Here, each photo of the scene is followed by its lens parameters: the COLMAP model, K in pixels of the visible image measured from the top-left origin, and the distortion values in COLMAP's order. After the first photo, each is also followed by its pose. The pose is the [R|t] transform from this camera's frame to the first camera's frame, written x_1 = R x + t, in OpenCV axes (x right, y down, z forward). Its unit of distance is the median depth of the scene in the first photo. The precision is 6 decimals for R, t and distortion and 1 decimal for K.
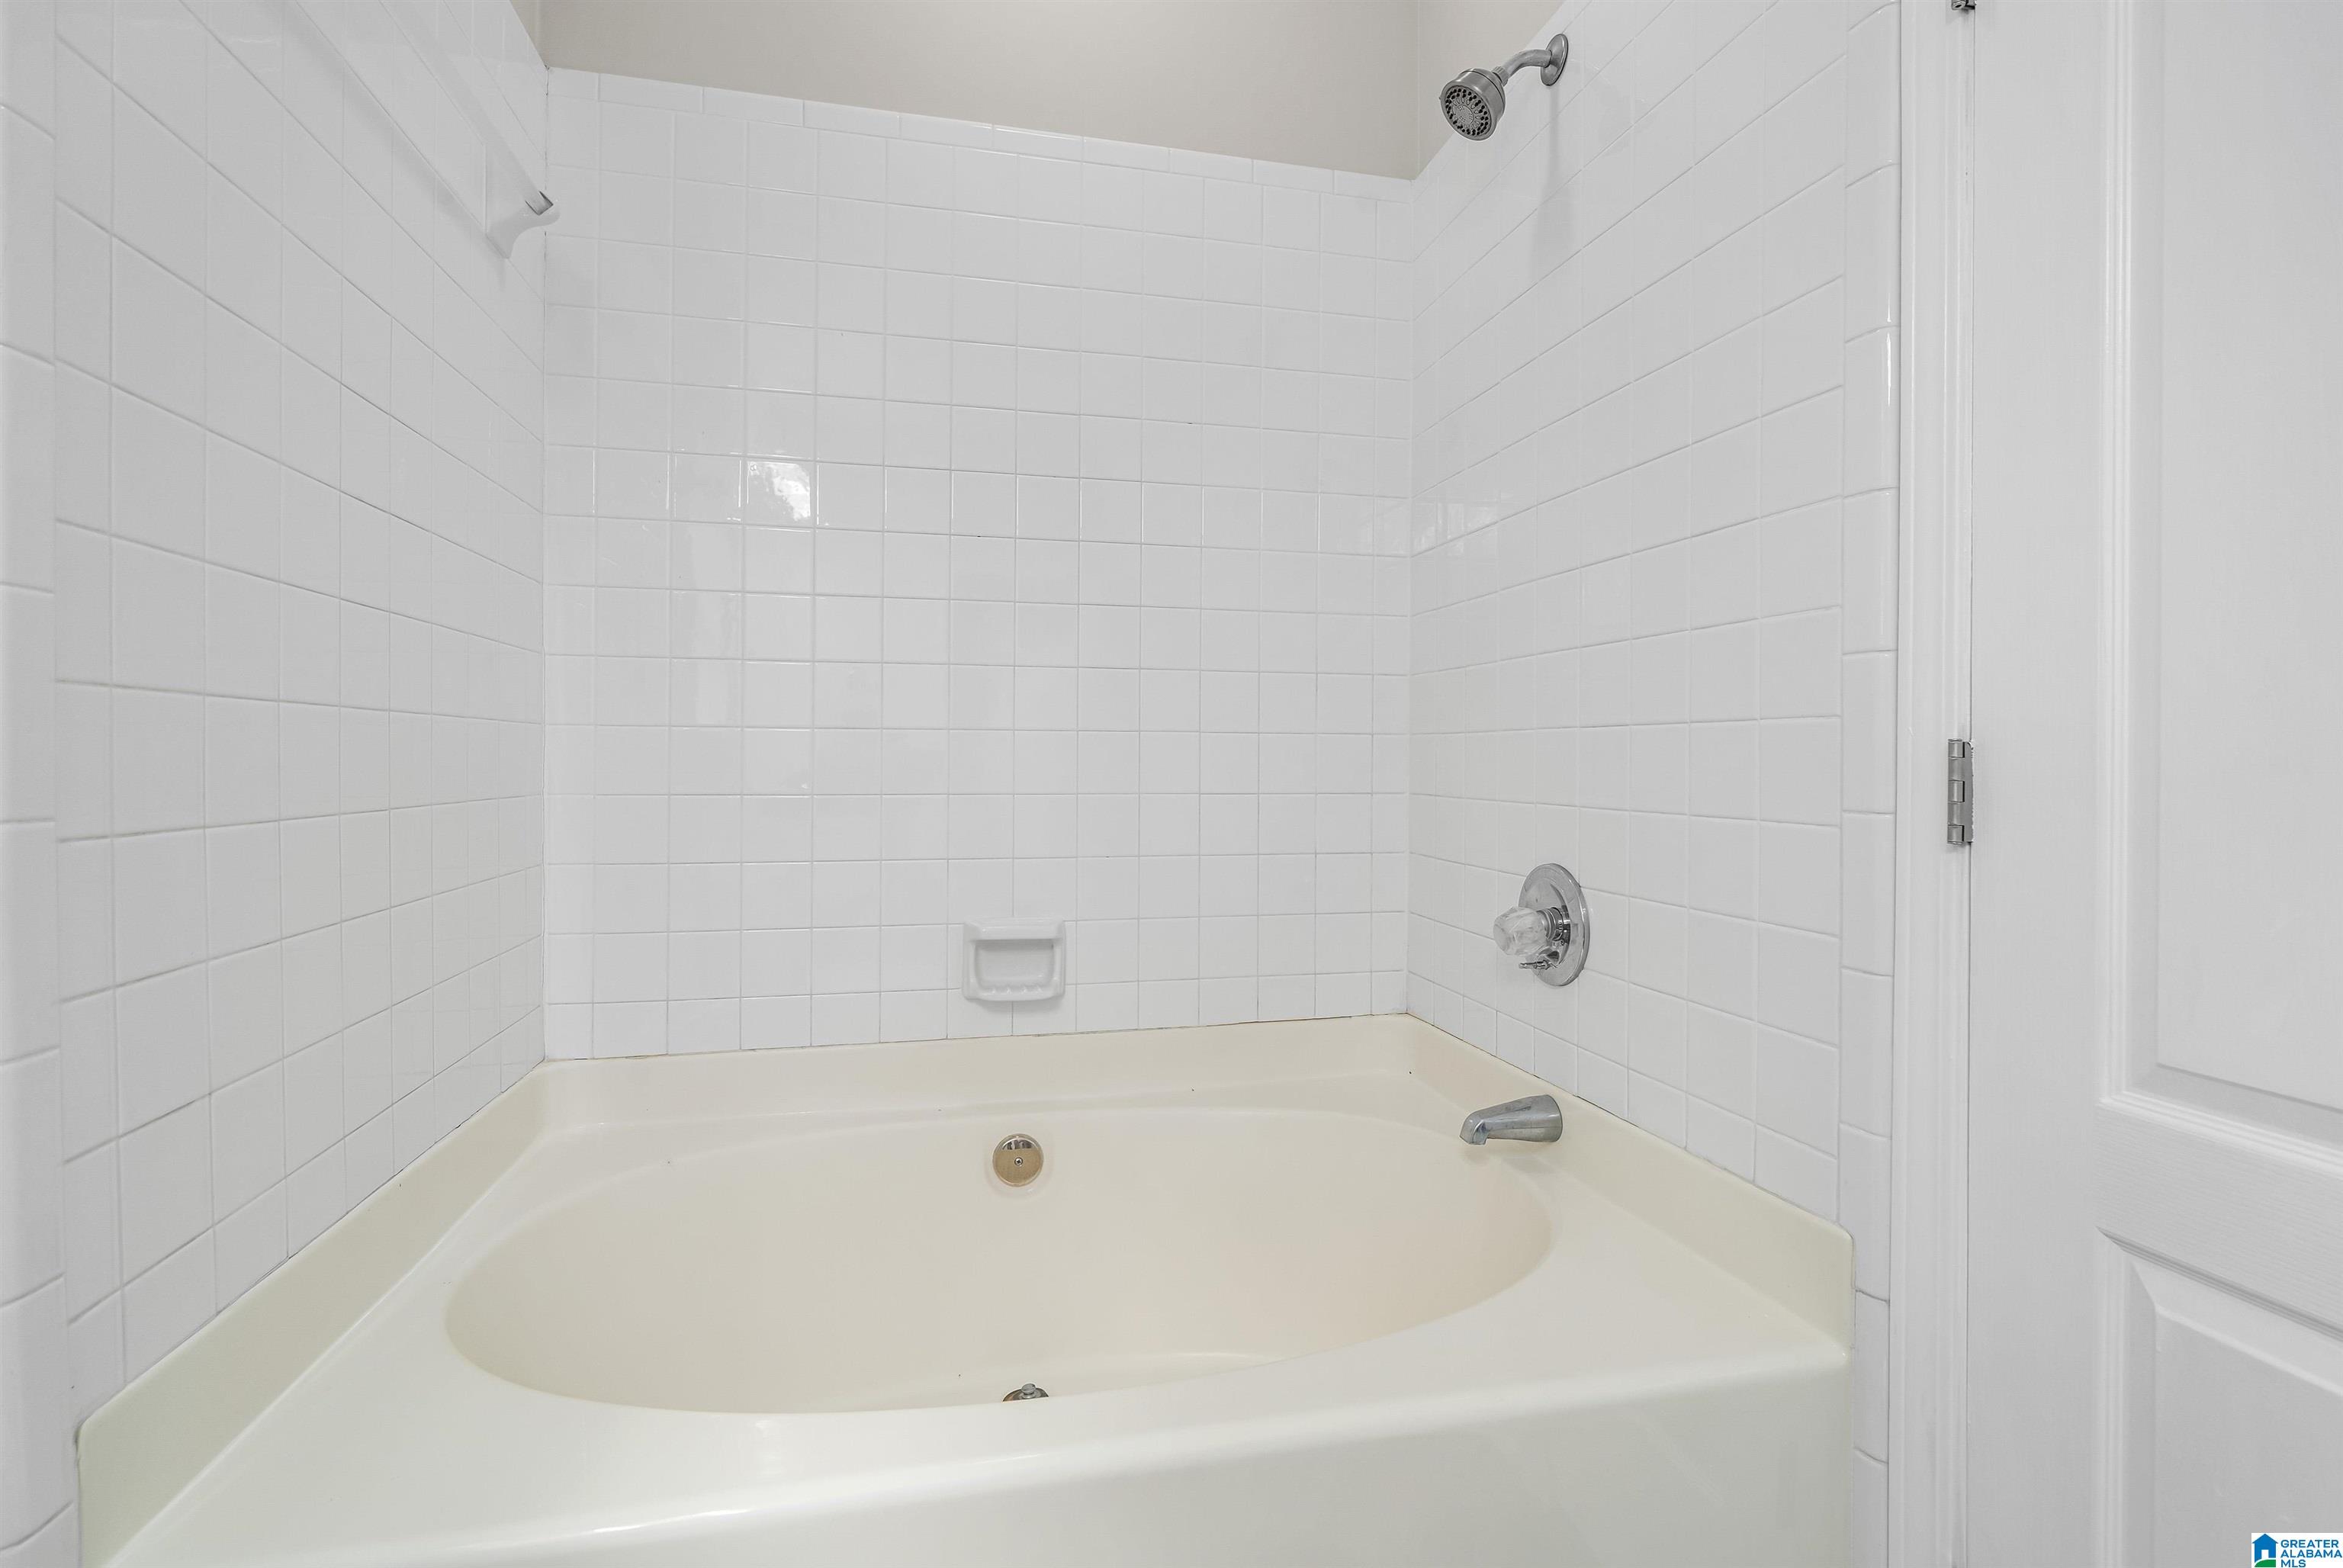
lens RADIAL K [[1128.5, 0, 1171.5], [0, 1128.5, 784.0], [0, 0, 1]] dist [-0.001253, -0.000198]
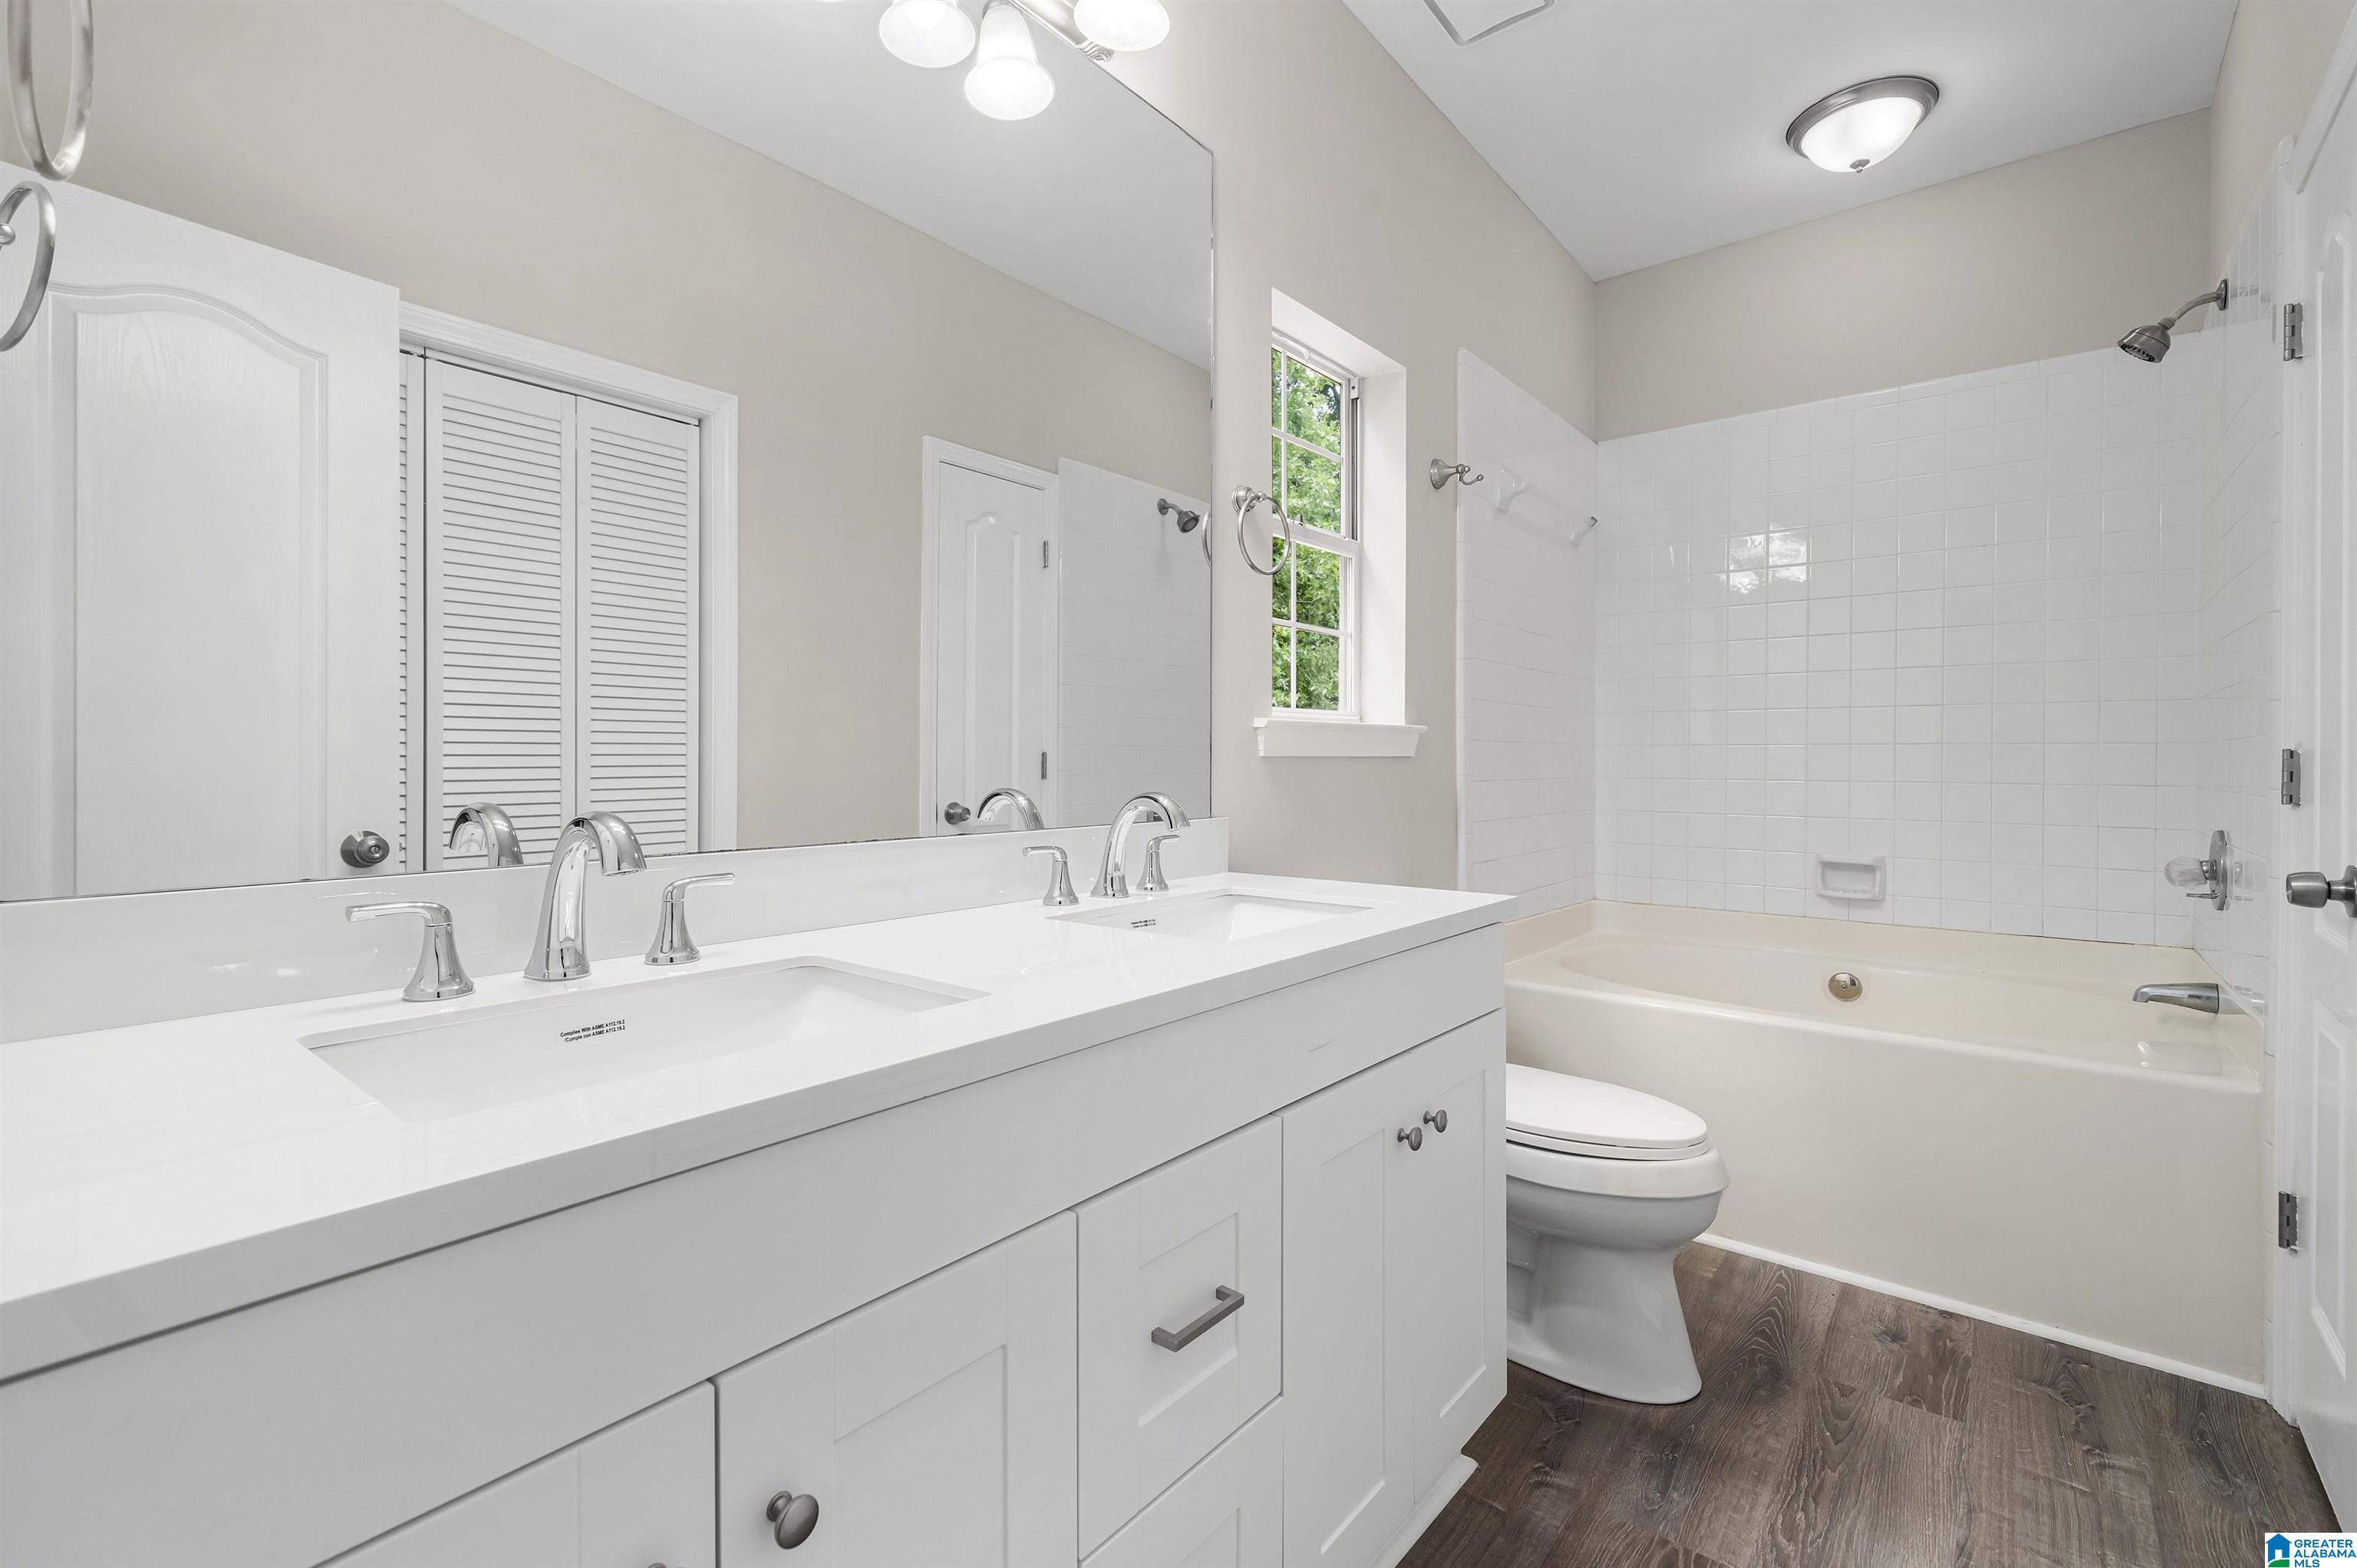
lens RADIAL K [[1025.8, 0, 1178.5], [0, 1025.8, 784.0], [0, 0, 1]] dist [0.004380, 0.000799]
pose [[0.624212, 0.002530, -0.781251, 0.466187], [0.000460, 0.999993, 0.003606, 0.006245], [0.781255, -0.002610, 0.624207, -0.823646]]
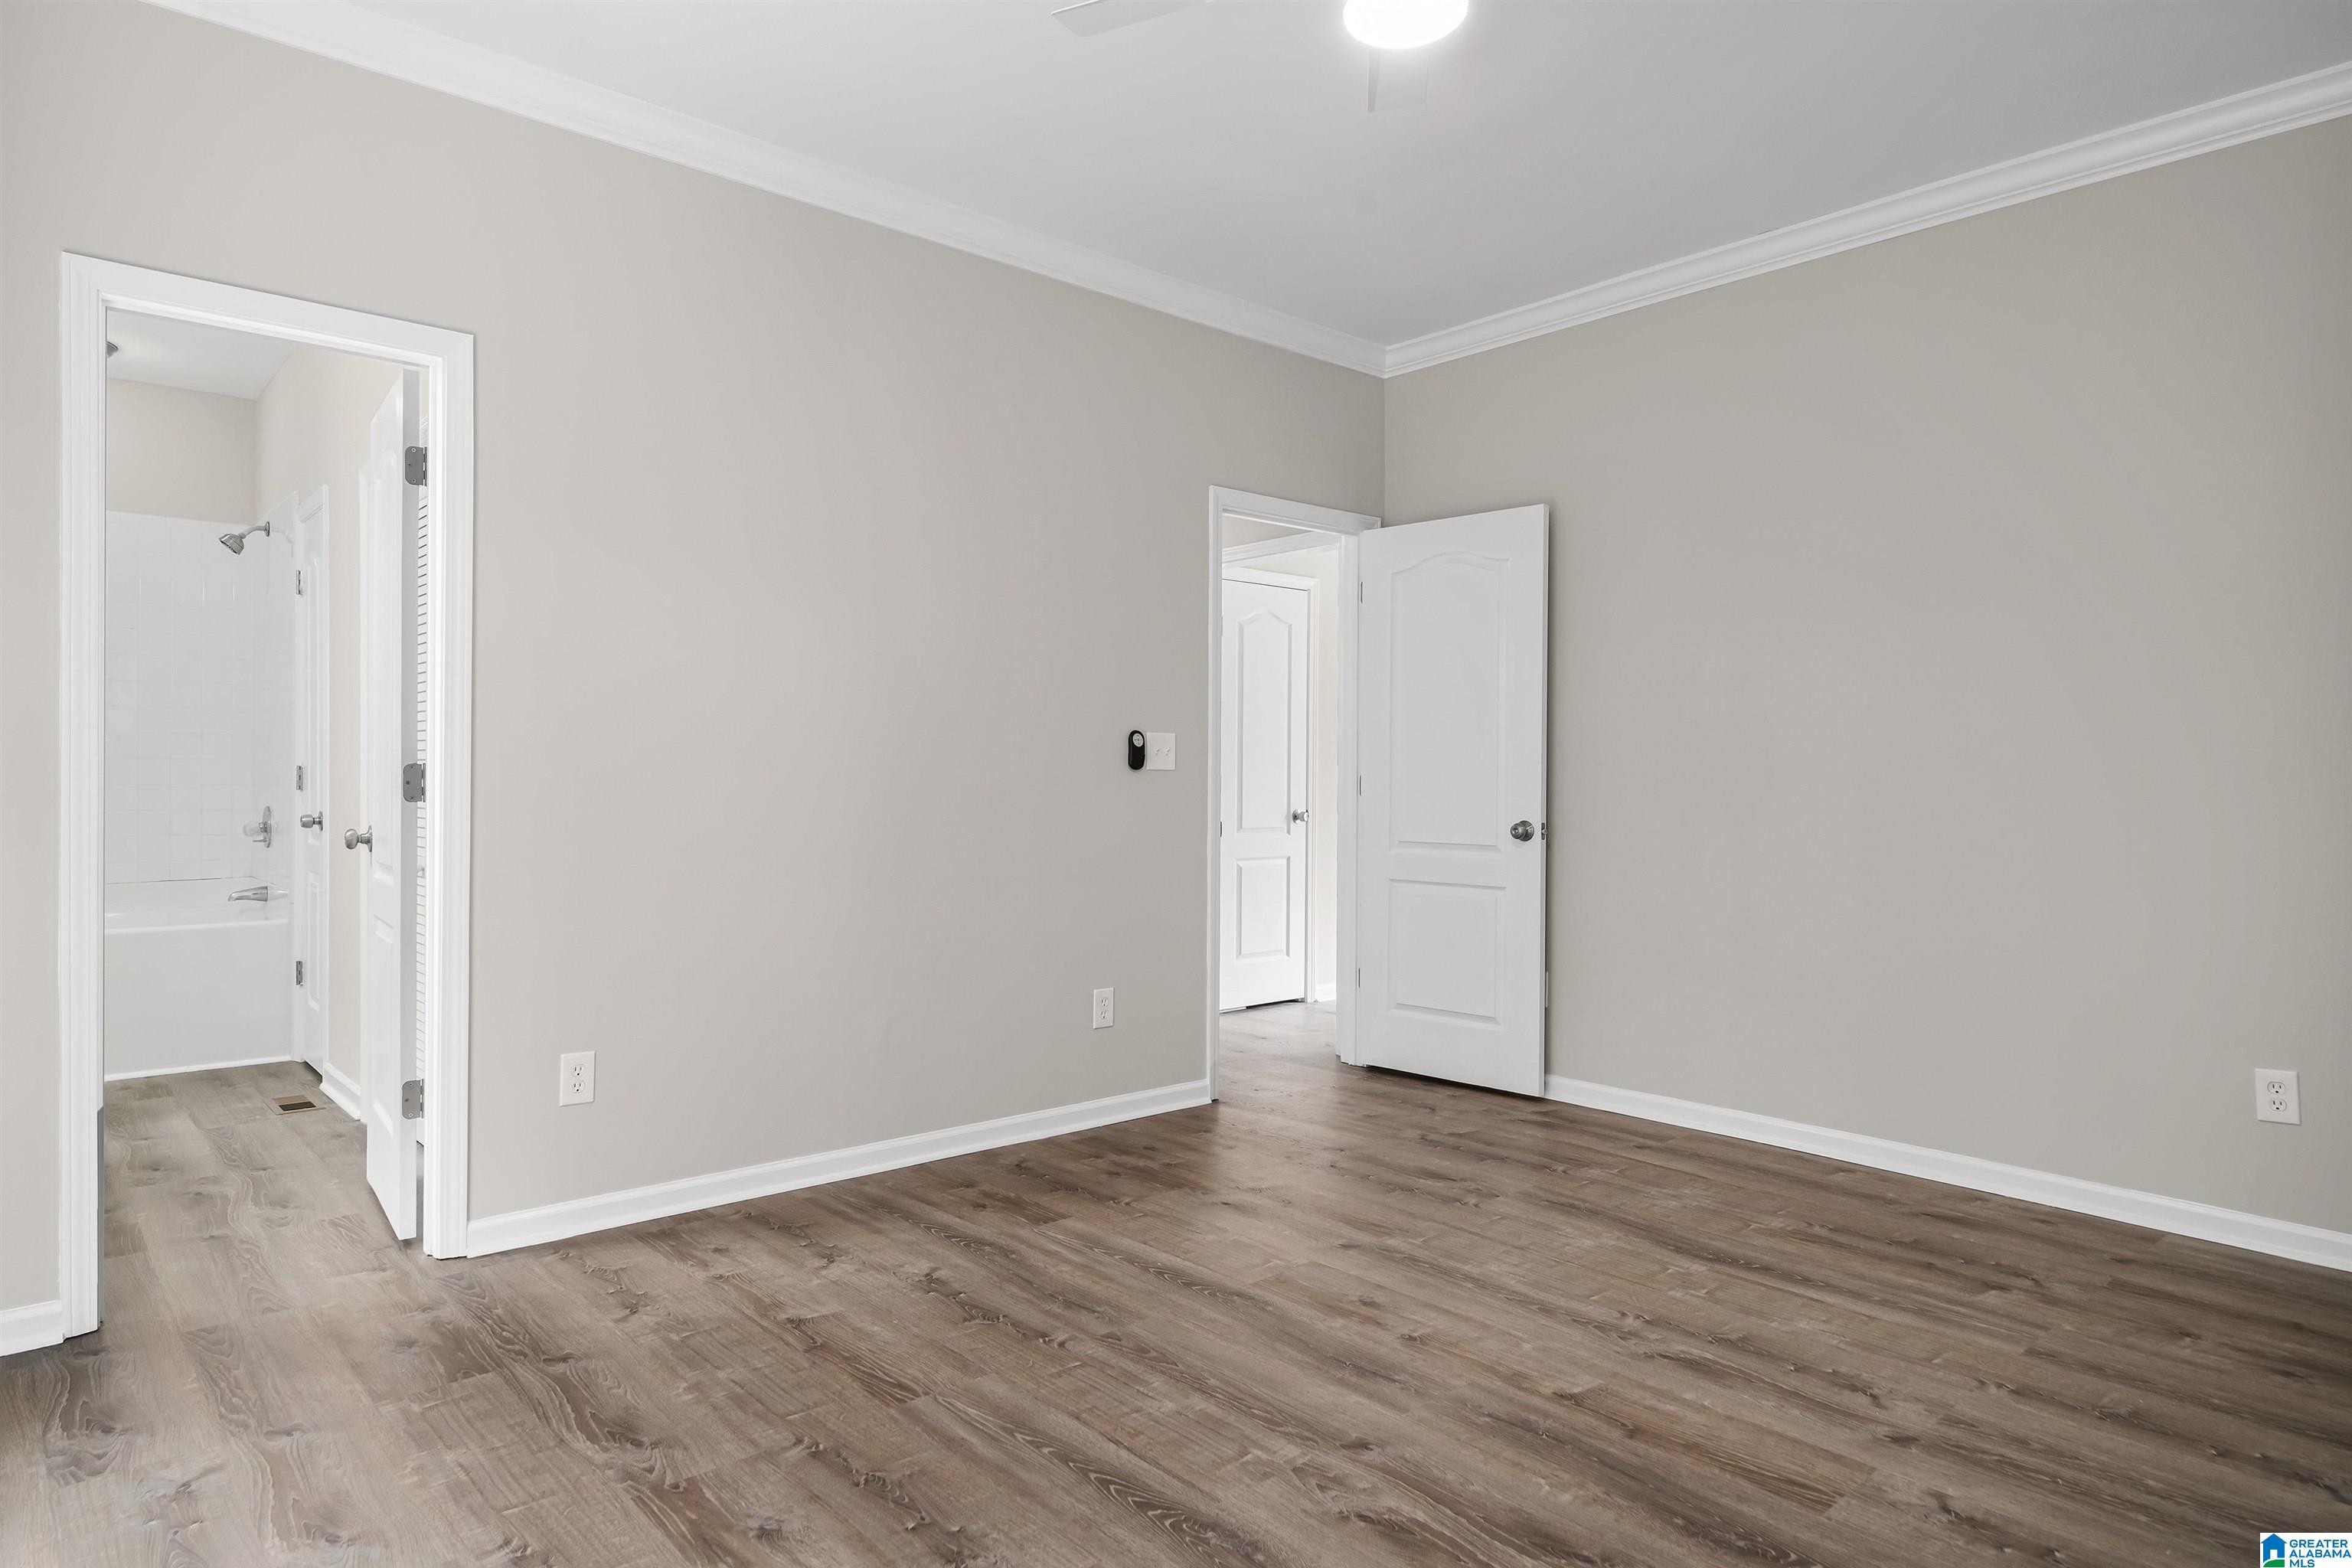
lens RADIAL K [[1357.4, 0, 1176.0], [0, 1357.4, 784.0], [0, 0, 1]] dist [0.004560, 0.001256]
pose [[0.872625, -0.002124, 0.488387, 0.569675], [0.000805, 0.999995, 0.002910, 0.009306], [-0.488391, -0.002146, 0.872622, -2.751176]]
